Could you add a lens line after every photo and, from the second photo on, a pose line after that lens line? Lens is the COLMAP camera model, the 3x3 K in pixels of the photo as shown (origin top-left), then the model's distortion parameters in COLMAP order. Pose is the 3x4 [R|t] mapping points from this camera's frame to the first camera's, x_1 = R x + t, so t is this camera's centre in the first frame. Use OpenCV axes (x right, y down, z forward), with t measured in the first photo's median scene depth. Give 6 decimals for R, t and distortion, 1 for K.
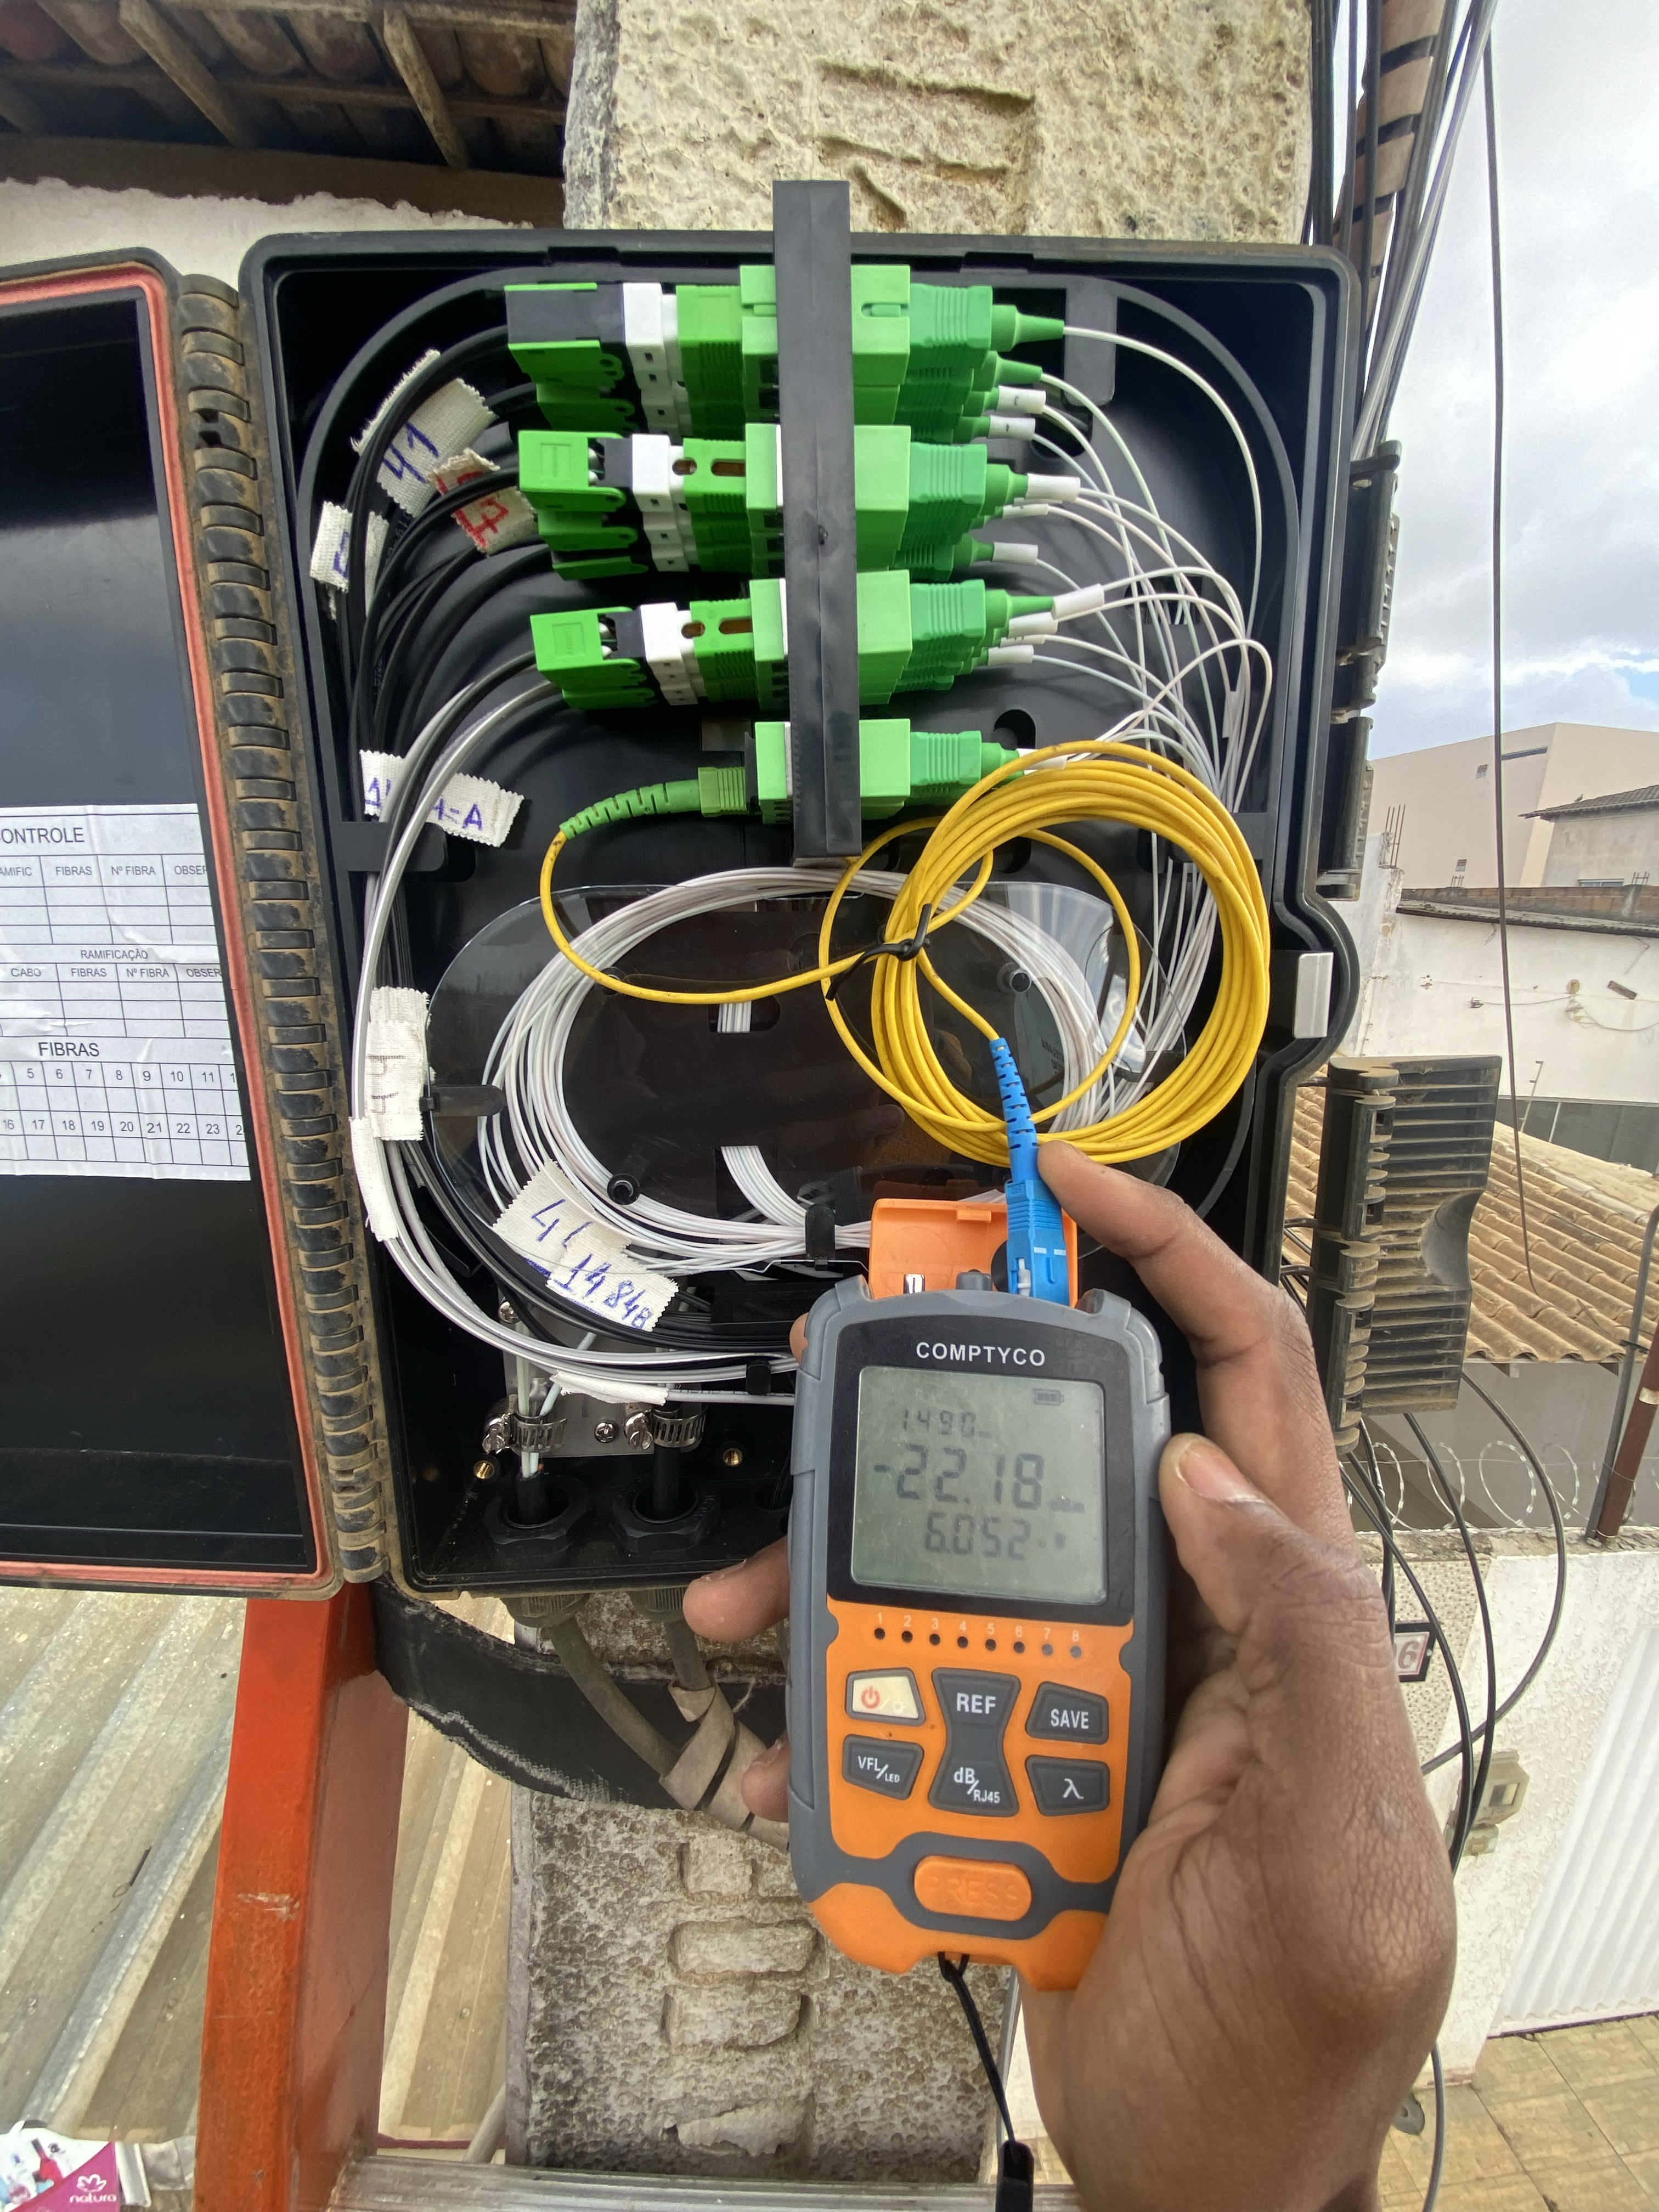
lens RADIAL K [[904.1, 0, 829.5], [0, 904.1, 1106.0], [0, 0, 1]] dist [-0.000368, -0.012654]
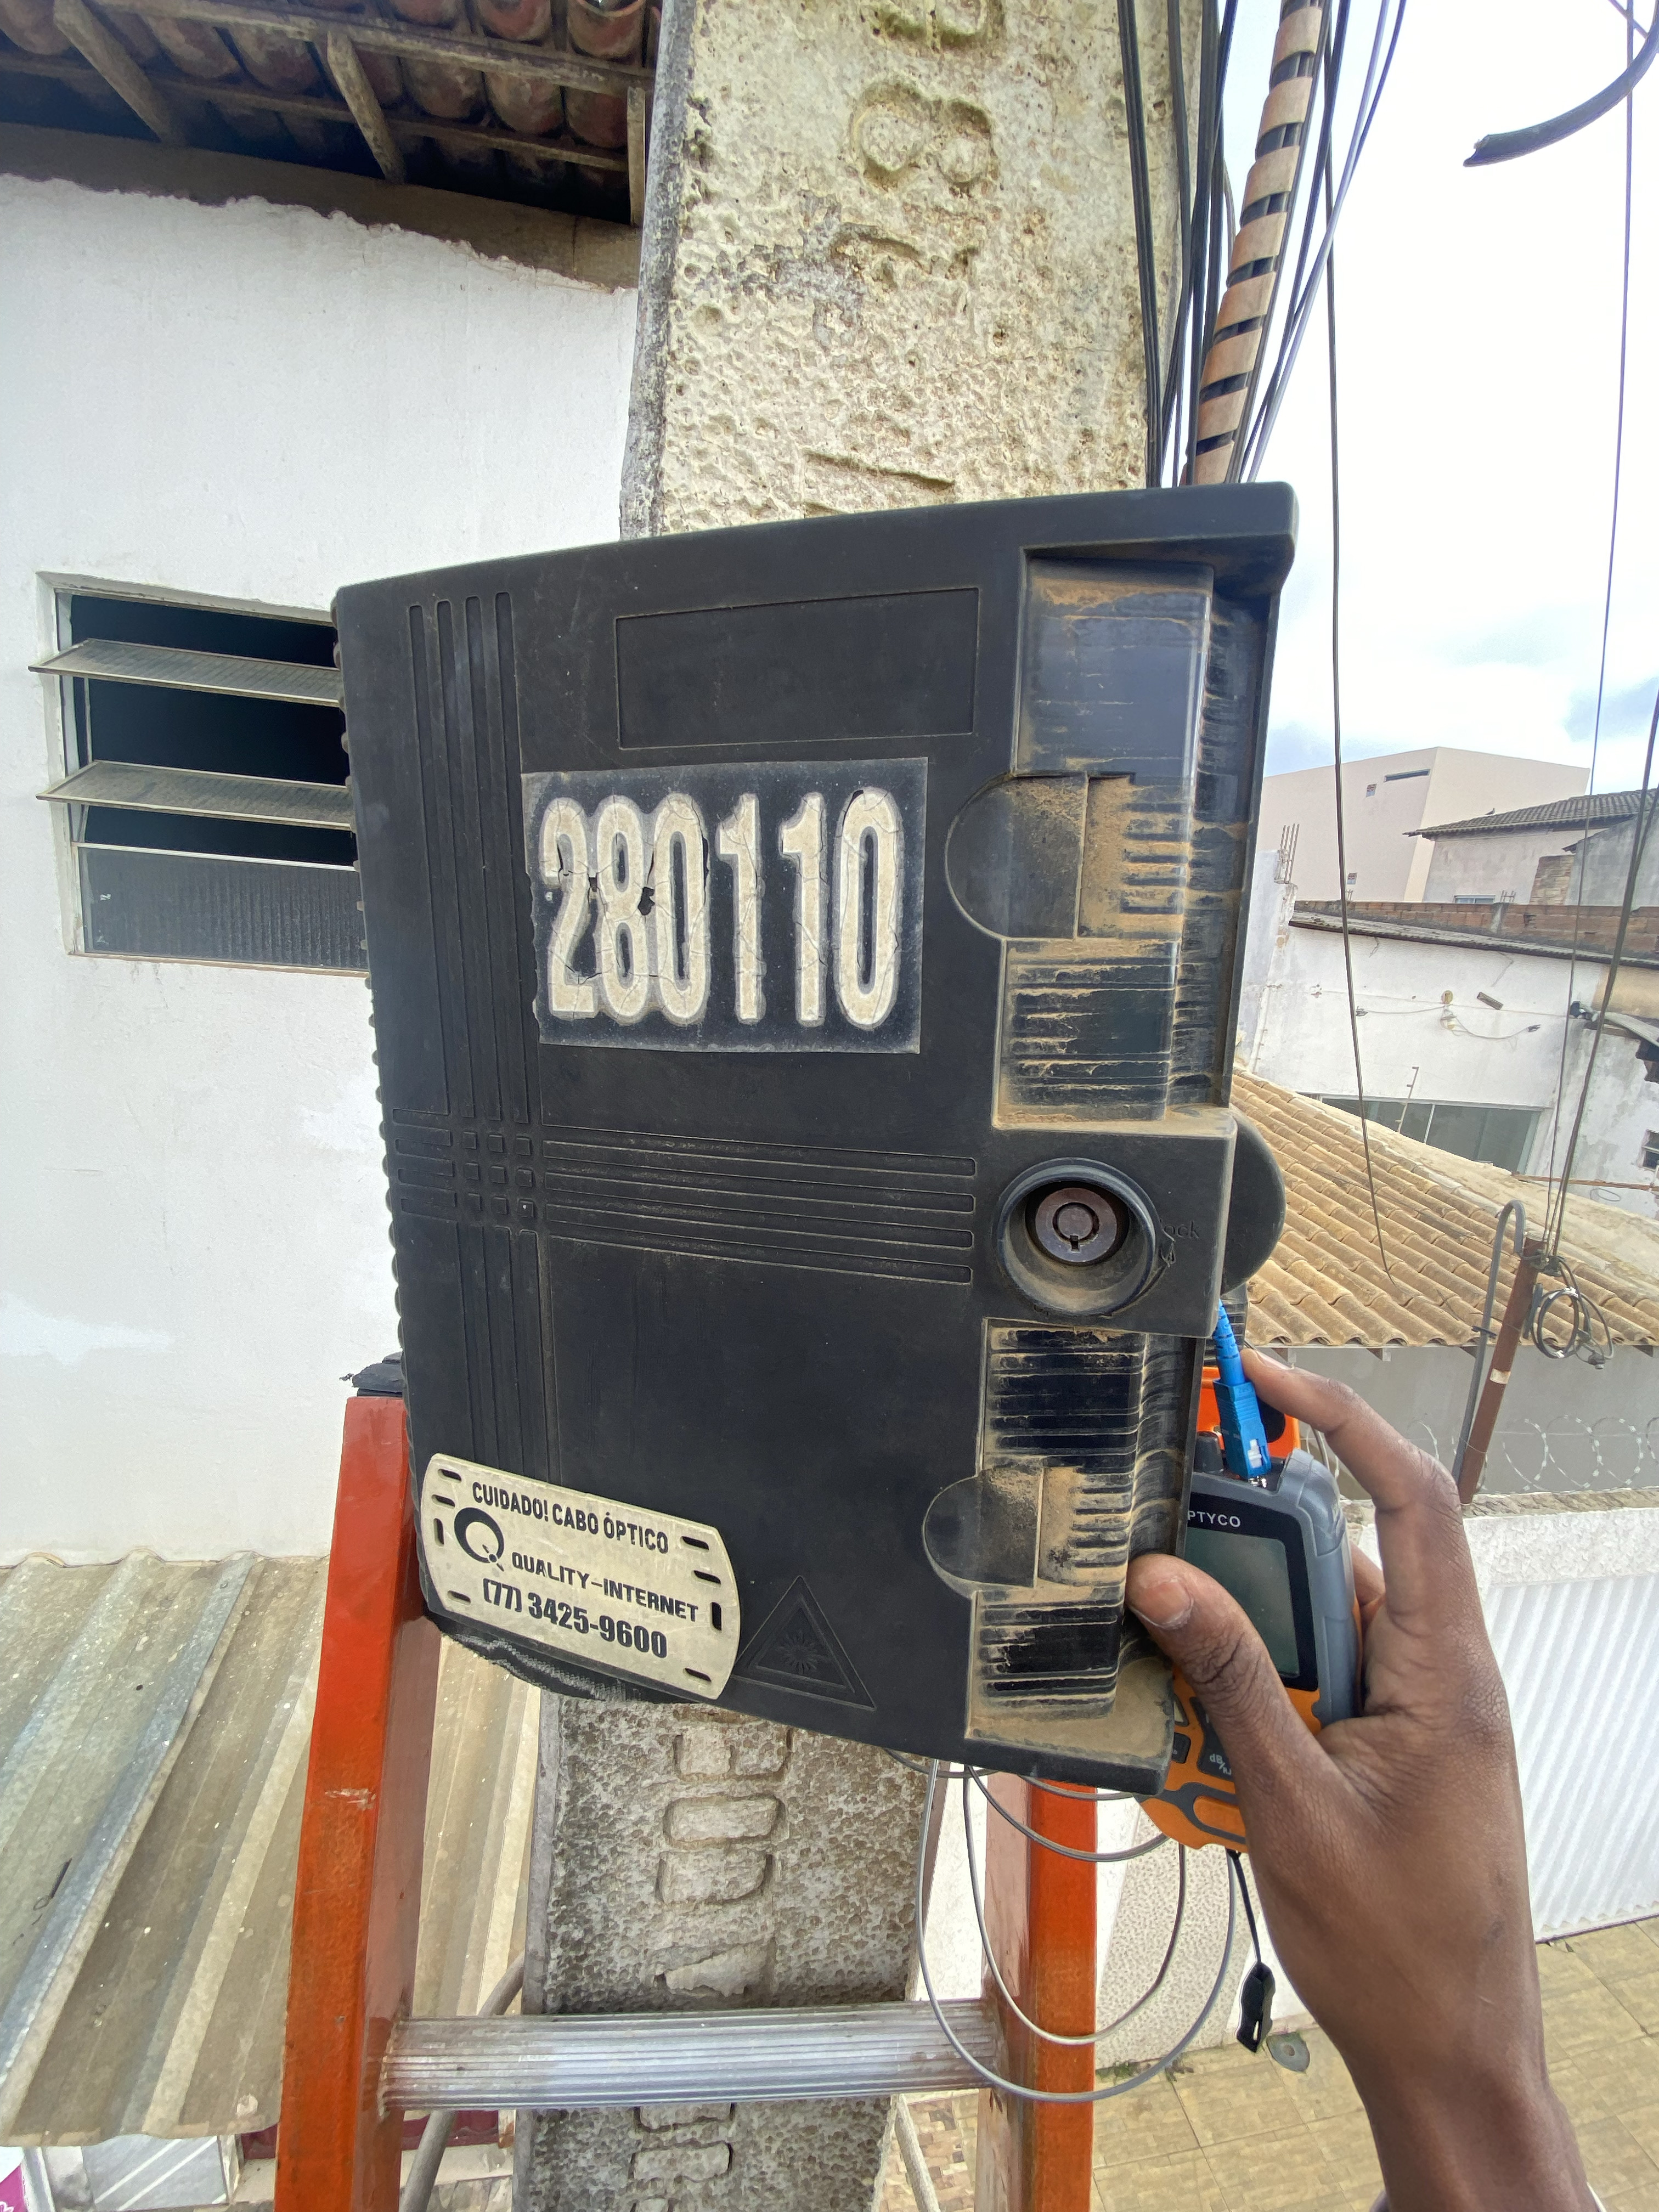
lens RADIAL K [[904.1, 0, 829.5], [0, 904.1, 1106.0], [0, 0, 1]] dist [-0.000368, -0.012654]
pose [[0.996106, 0.004991, 0.088021, -0.060450], [-0.005361, 0.999978, 0.003970, -0.083251], [-0.087999, -0.004427, 0.996111, -0.285127]]
